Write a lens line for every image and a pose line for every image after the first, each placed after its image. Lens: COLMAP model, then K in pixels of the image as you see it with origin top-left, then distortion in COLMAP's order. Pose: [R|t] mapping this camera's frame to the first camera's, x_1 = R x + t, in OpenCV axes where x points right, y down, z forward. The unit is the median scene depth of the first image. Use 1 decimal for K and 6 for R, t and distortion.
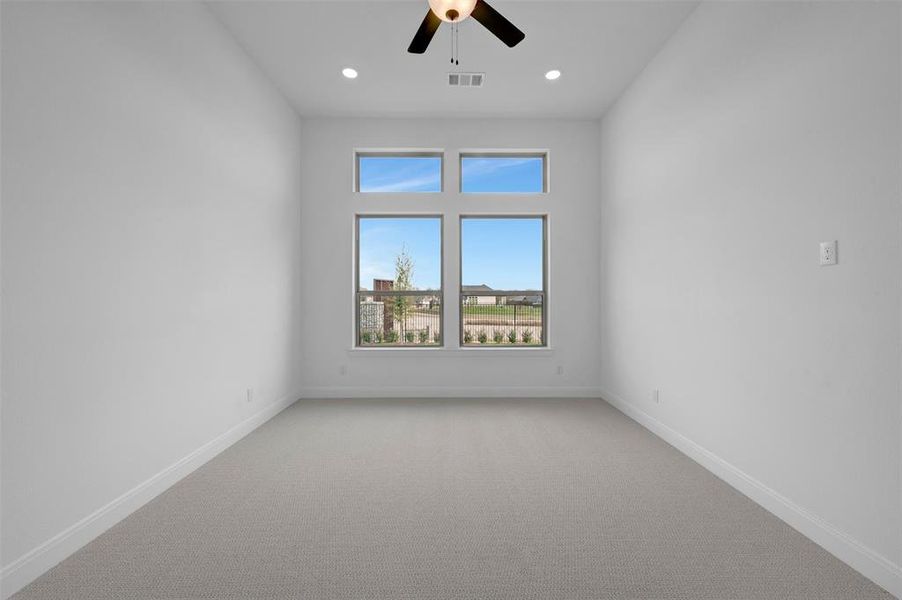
lens RADIAL K [[357.8, 0, 462.2], [0, 357.8, 295.6], [0, 0, 1]] dist [0.001669, -0.000633]
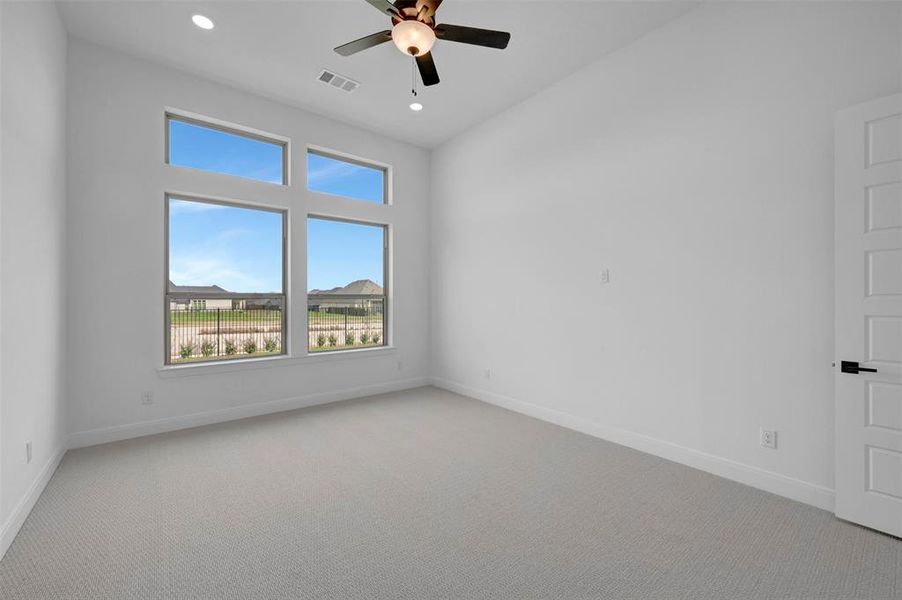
lens RADIAL K [[357.8, 0, 457.7], [0, 357.8, 297.6], [0, 0, 1]] dist [0.001669, -0.000633]
pose [[0.790497, 0.003483, 0.612456, -0.266674], [-0.001231, 0.999991, -0.004099, 0.000556], [-0.612465, 0.002486, 0.790494, 0.009654]]
